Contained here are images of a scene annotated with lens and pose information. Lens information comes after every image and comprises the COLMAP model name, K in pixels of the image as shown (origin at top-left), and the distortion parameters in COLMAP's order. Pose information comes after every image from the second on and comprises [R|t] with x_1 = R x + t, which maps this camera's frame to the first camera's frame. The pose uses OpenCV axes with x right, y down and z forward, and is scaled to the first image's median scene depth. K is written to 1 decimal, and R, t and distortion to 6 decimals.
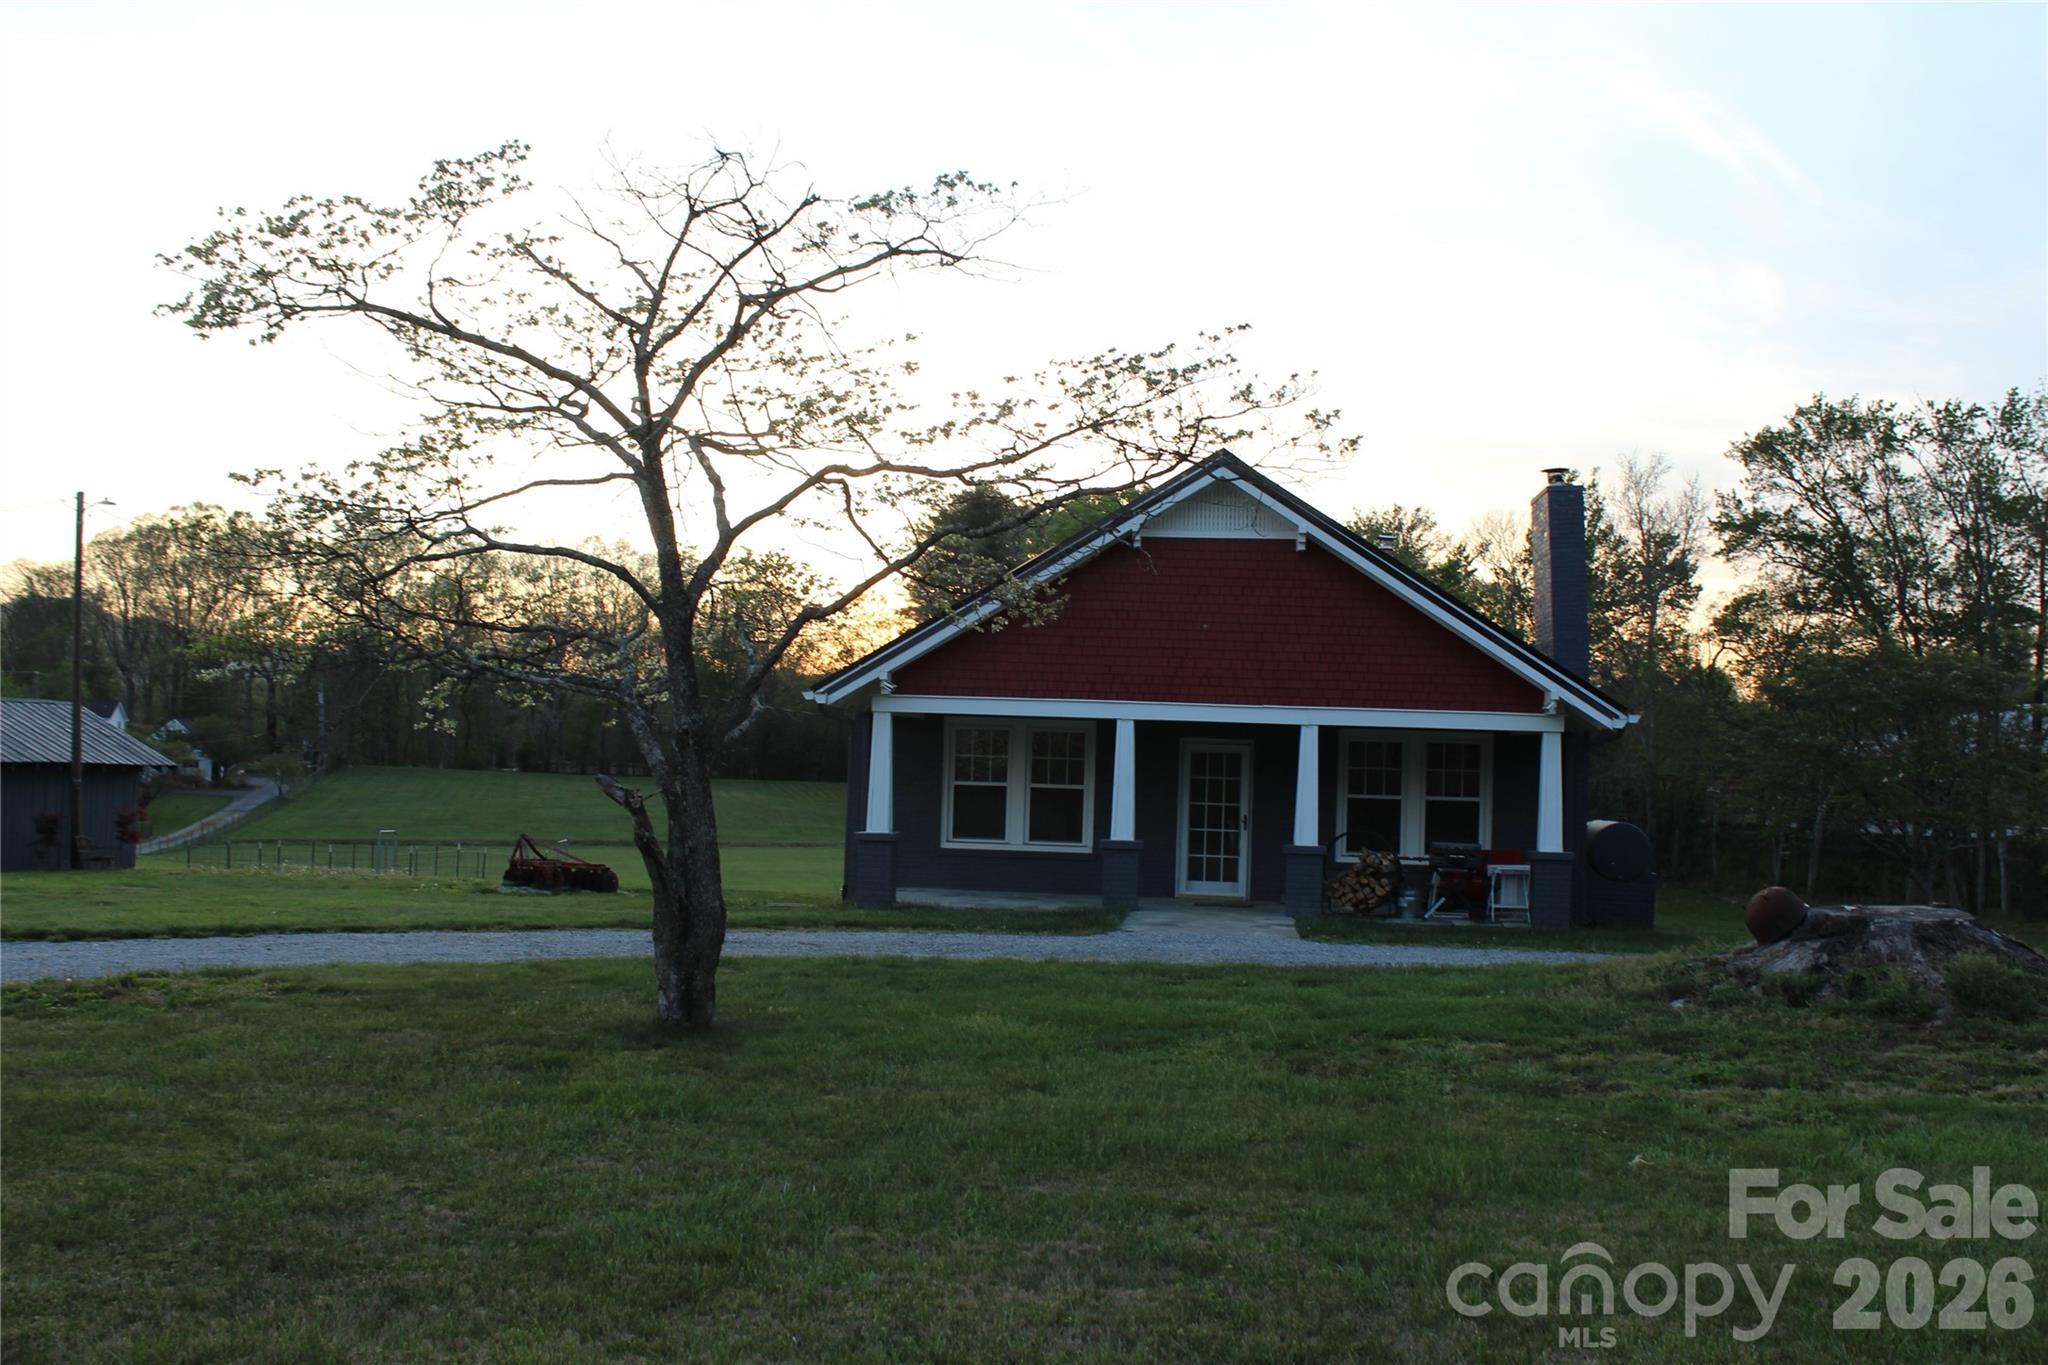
lens RADIAL K [[1936.3, 0, 1024.0], [0, 1936.3, 682.5], [0, 0, 1]] dist [-0.135420, 0.111049]
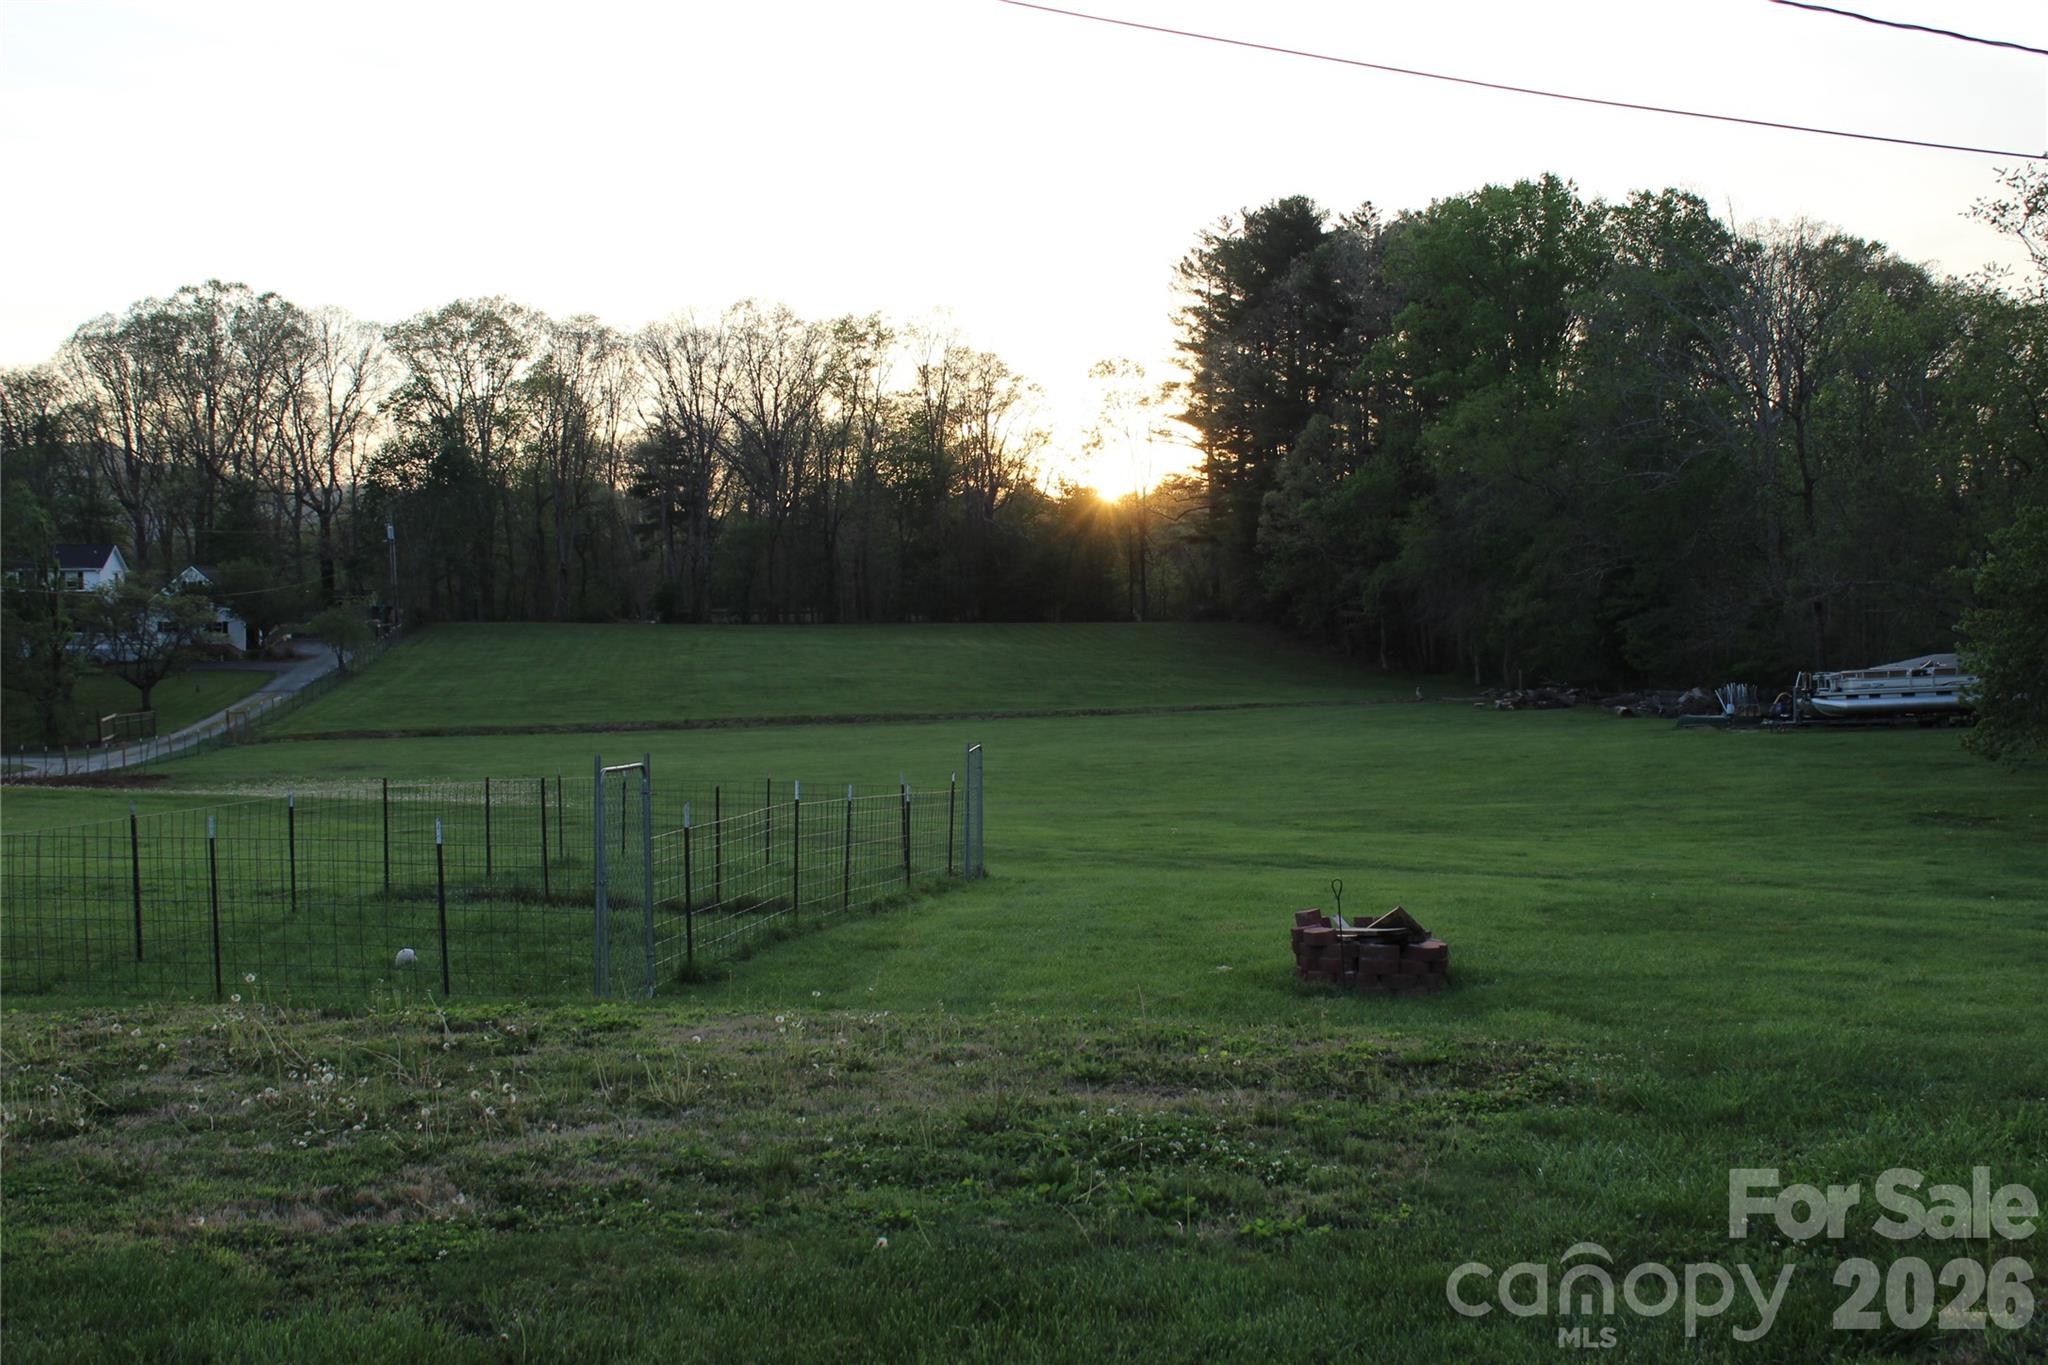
lens RADIAL K [[2340.9, 0, 1024.0], [0, 2340.9, 682.5], [0, 0, 1]] dist [-0.087553, 0.019841]
pose [[0.995456, -0.030501, -0.090207, -0.414238], [0.037308, 0.996503, 0.074763, 0.068177], [0.087611, -0.077789, 0.993113, 1.116341]]
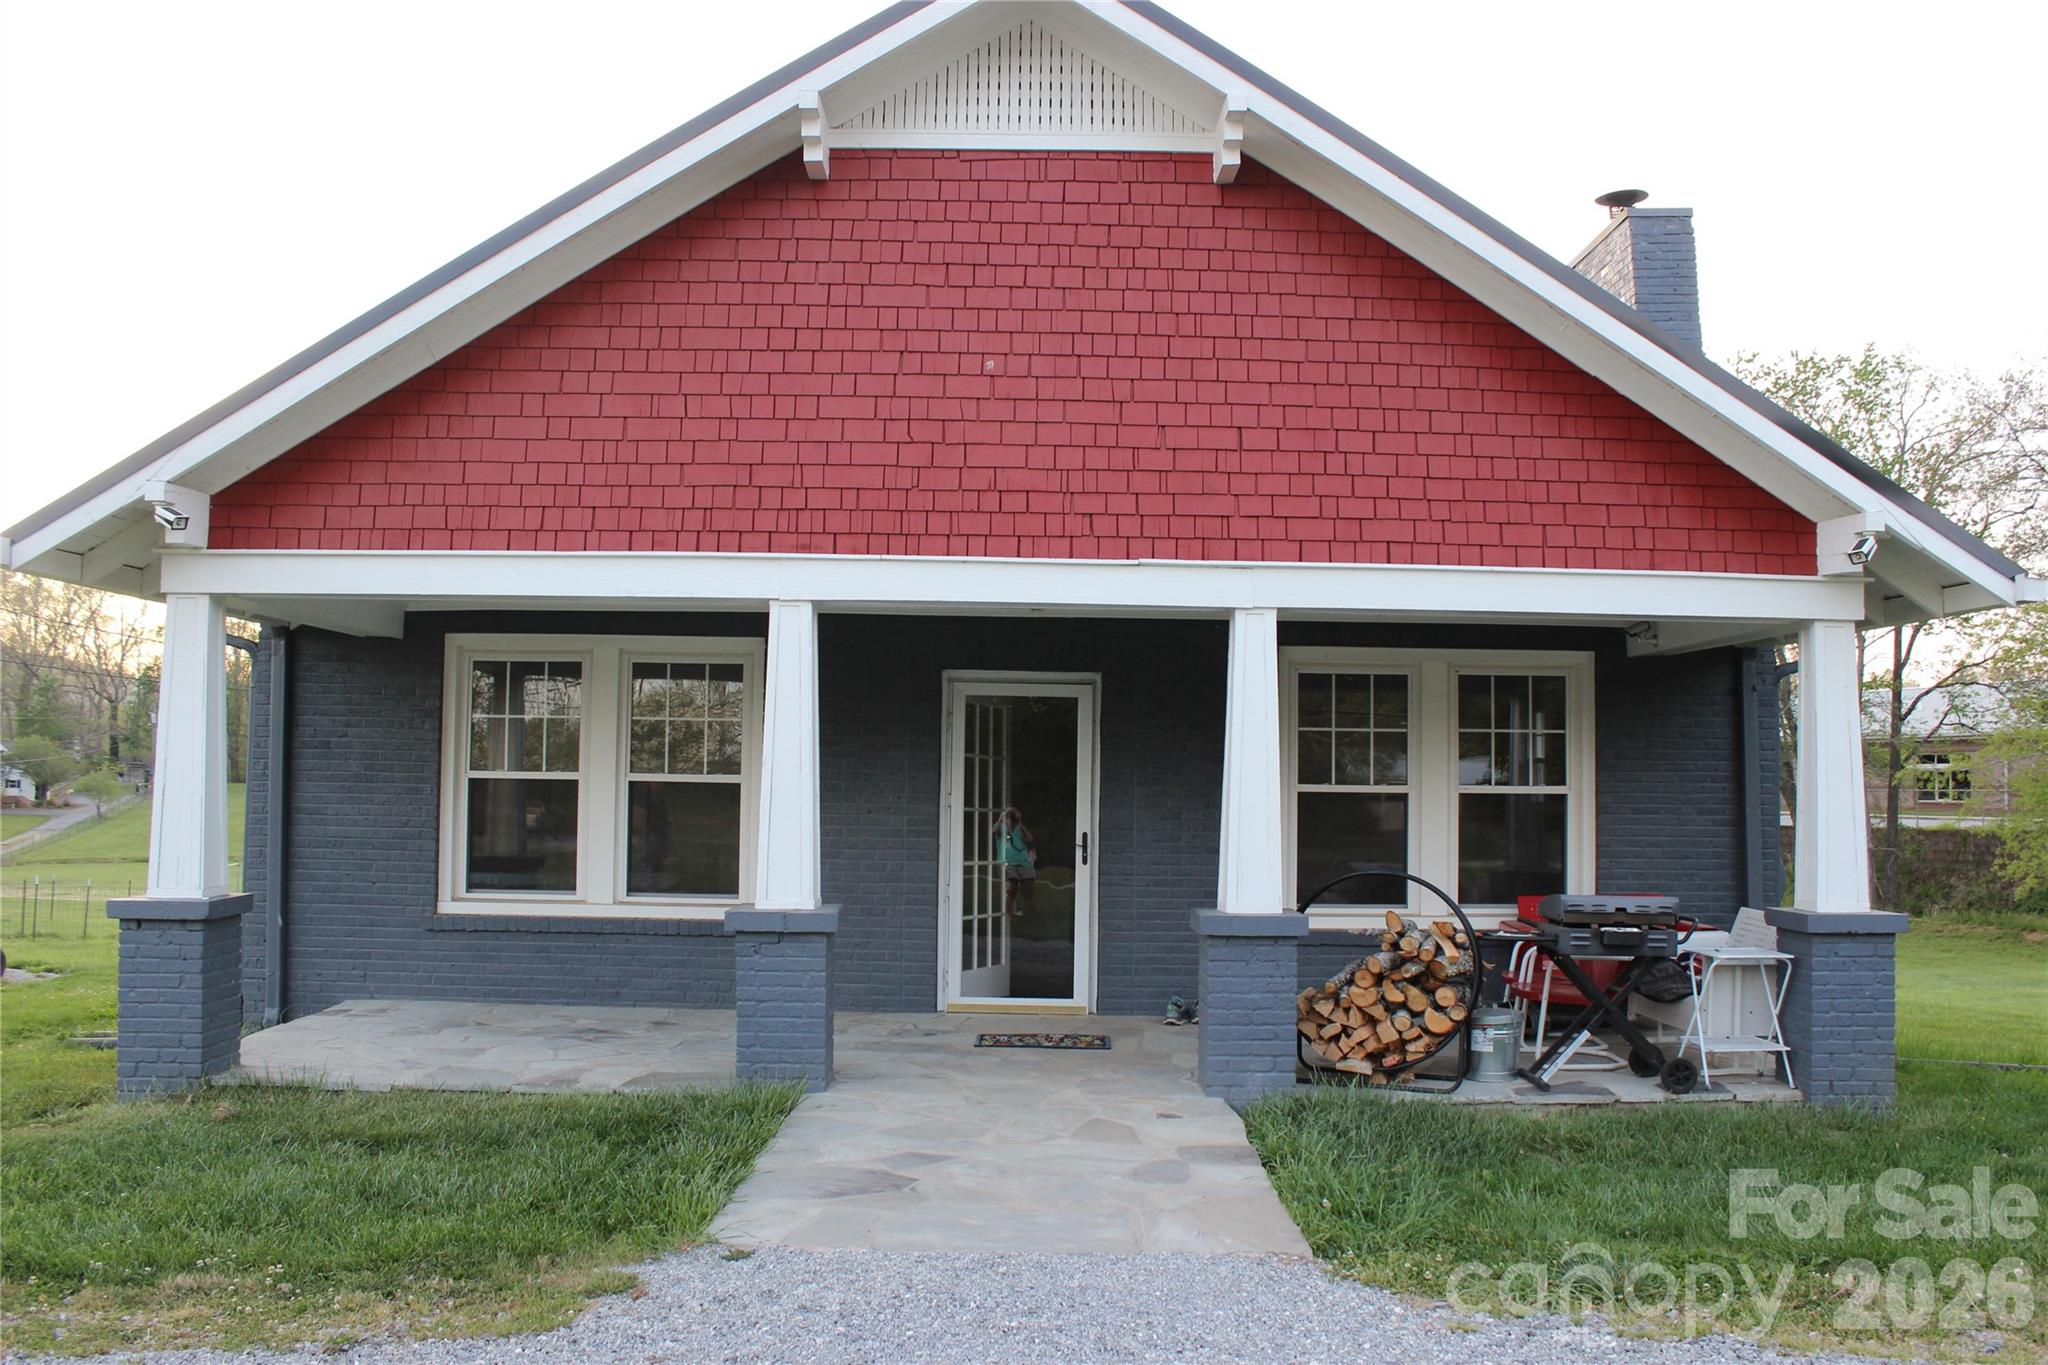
lens RADIAL K [[1711.4, 0, 1024.0], [0, 1711.4, 682.5], [0, 0, 1]] dist [-0.176630, 0.177316]
pose [[0.994773, -0.012851, 0.101301, 0.057297], [0.013878, 0.999859, -0.009445, 0.035289], [-0.101165, 0.010801, 0.994811, 0.579513]]
